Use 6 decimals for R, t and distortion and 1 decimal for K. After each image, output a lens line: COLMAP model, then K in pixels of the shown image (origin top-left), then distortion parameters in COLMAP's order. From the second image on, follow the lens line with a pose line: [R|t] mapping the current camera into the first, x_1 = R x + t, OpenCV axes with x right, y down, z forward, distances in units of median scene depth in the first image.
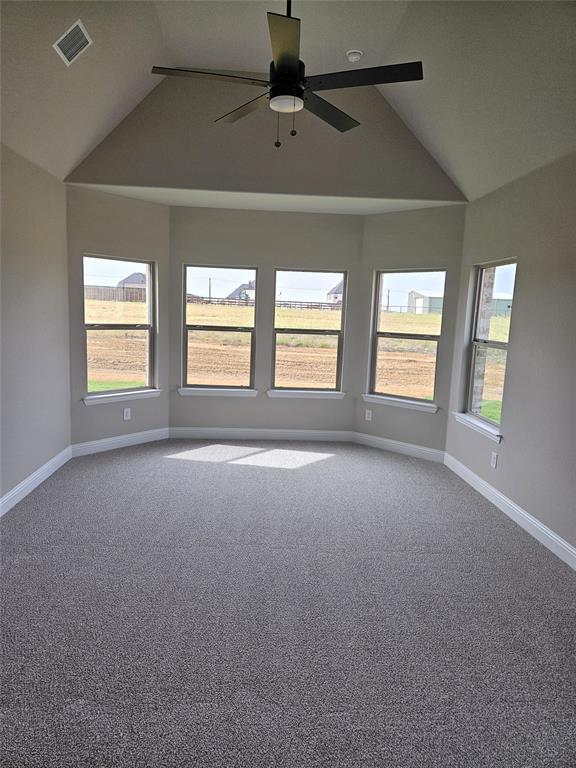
lens RADIAL K [[529.0, 0, 288.0], [0, 529.0, 384.0], [0, 0, 1]] dist [0.064765, -0.001631]
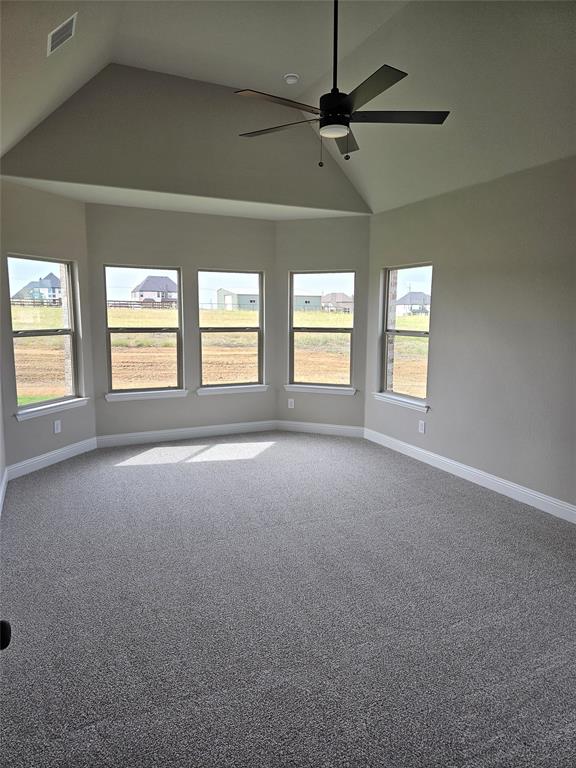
lens RADIAL K [[529.0, 0, 288.0], [0, 529.0, 384.0], [0, 0, 1]] dist [0.064765, -0.001631]
pose [[0.923168, -0.082036, 0.375542, -0.272516], [0.080003, 0.996573, 0.021031, -0.005117], [-0.375980, 0.010630, 0.926567, -0.013195]]
